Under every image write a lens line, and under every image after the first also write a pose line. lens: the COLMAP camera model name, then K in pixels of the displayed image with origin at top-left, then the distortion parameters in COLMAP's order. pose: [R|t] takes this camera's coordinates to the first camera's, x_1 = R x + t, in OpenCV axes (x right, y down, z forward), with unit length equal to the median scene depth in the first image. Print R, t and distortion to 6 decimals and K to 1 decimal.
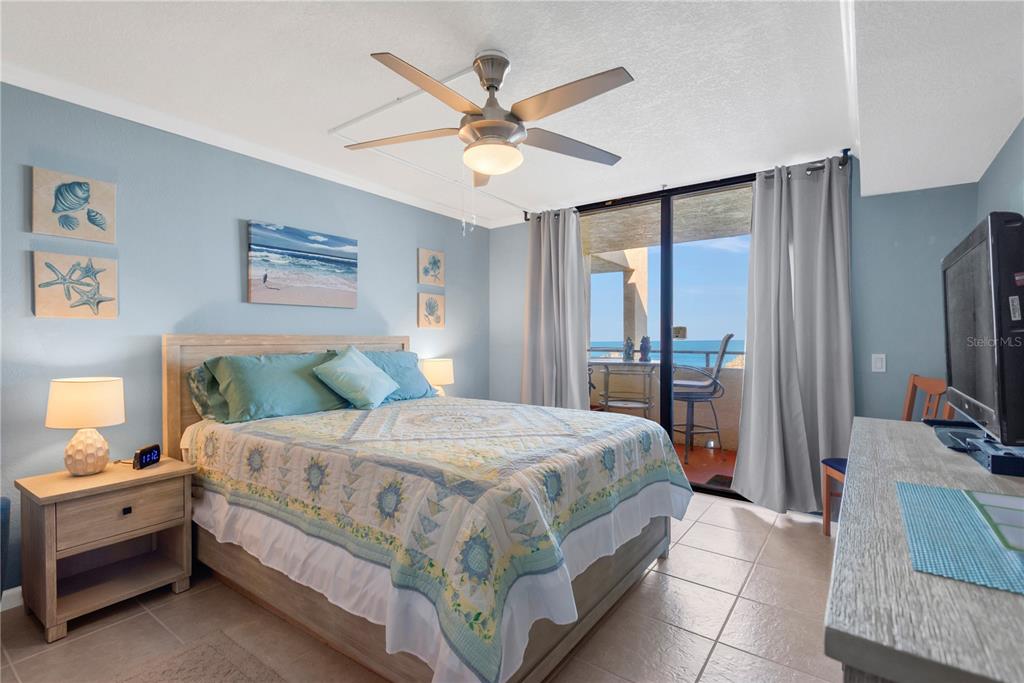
lens RADIAL K [[479.3, 0, 508.3], [0, 479.3, 337.1], [0, 0, 1]] dist [0.028768, -0.011825]
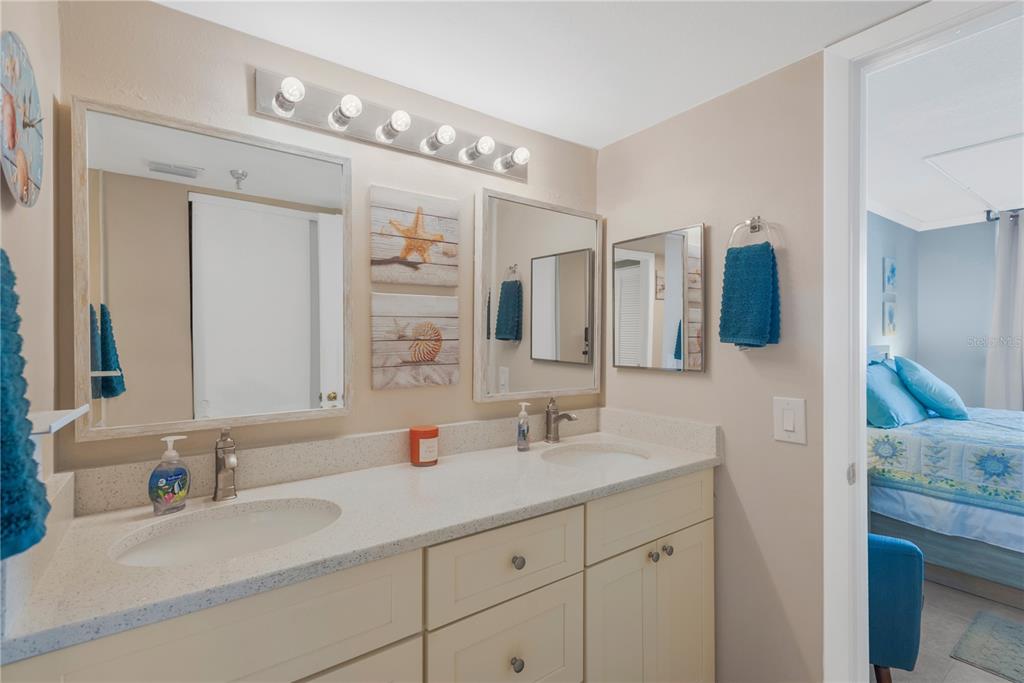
lens RADIAL K [[479.3, 0, 508.3], [0, 479.3, 337.1], [0, 0, 1]] dist [0.028768, -0.011825]
pose [[0.954290, -0.006877, -0.298804, -0.614757], [0.007694, 0.999969, 0.001558, -0.025351], [0.298784, -0.003786, 0.954313, -0.198085]]
